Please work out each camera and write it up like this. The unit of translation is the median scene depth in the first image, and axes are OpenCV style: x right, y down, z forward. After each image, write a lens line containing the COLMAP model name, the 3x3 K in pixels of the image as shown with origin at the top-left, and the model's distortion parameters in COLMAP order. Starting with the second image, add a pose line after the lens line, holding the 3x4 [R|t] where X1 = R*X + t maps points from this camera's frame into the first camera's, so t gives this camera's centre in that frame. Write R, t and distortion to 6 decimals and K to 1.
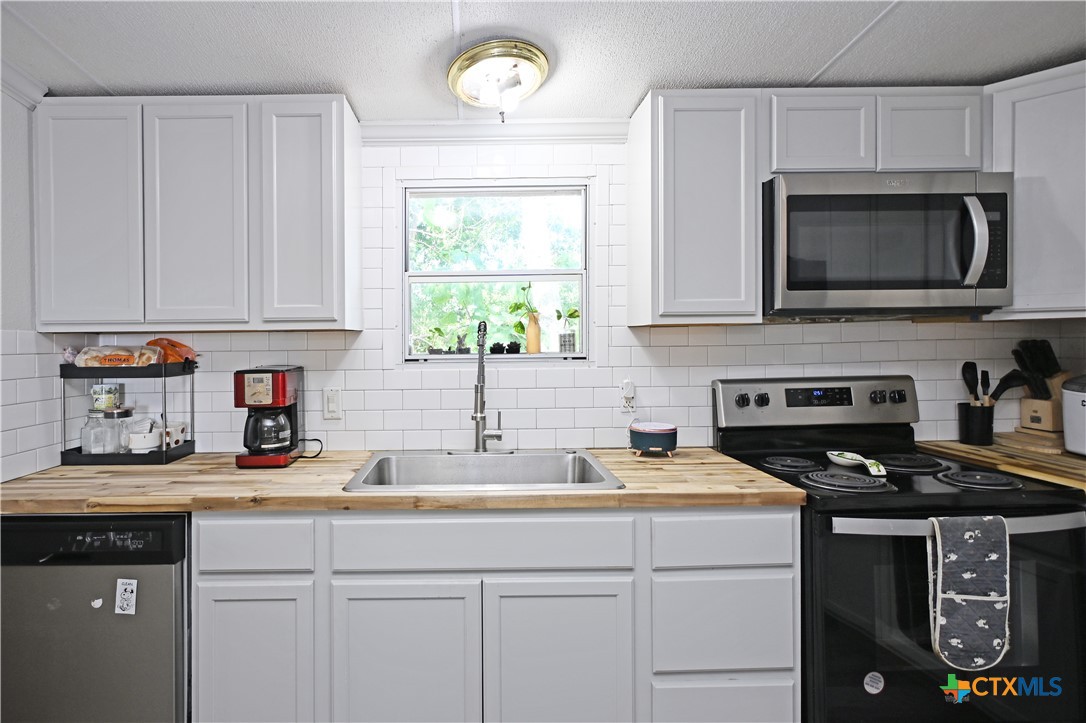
lens RADIAL K [[554.9, 0, 573.2], [0, 554.9, 343.1], [0, 0, 1]] dist [0.001356, 0.000201]
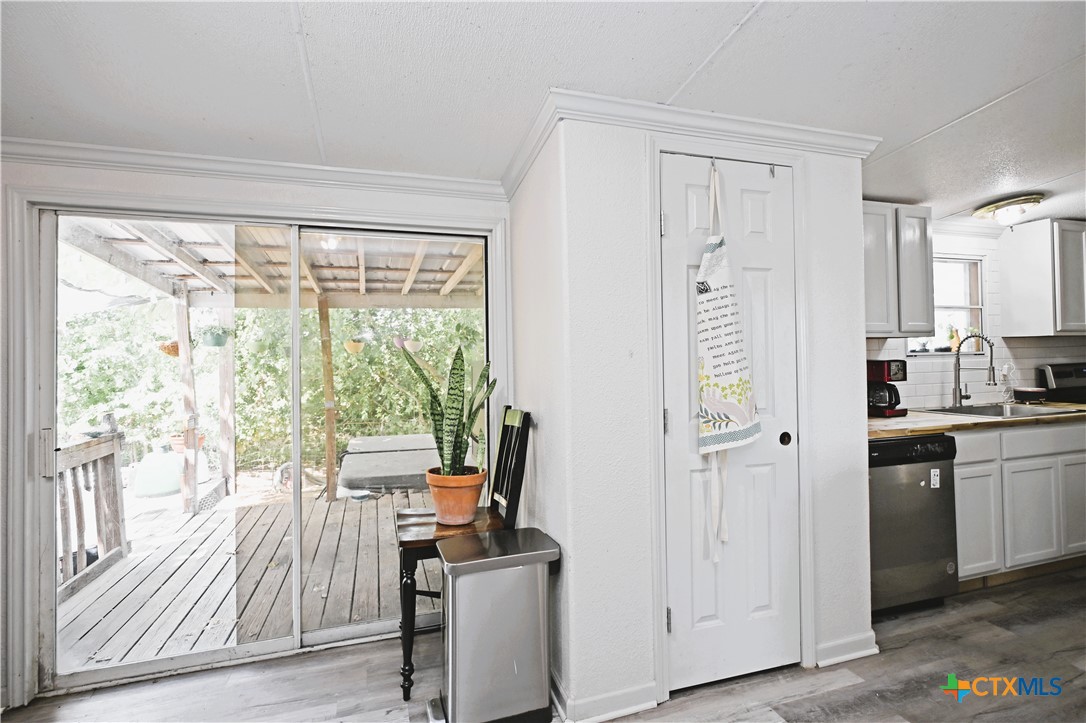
lens RADIAL K [[554.9, 0, 573.2], [0, 554.9, 343.1], [0, 0, 1]] dist [0.001356, 0.000201]
pose [[0.945836, 0.001769, 0.324640, -2.254223], [0.007209, 0.999624, -0.026450, 0.035439], [-0.324565, 0.027358, 0.945468, -0.340495]]
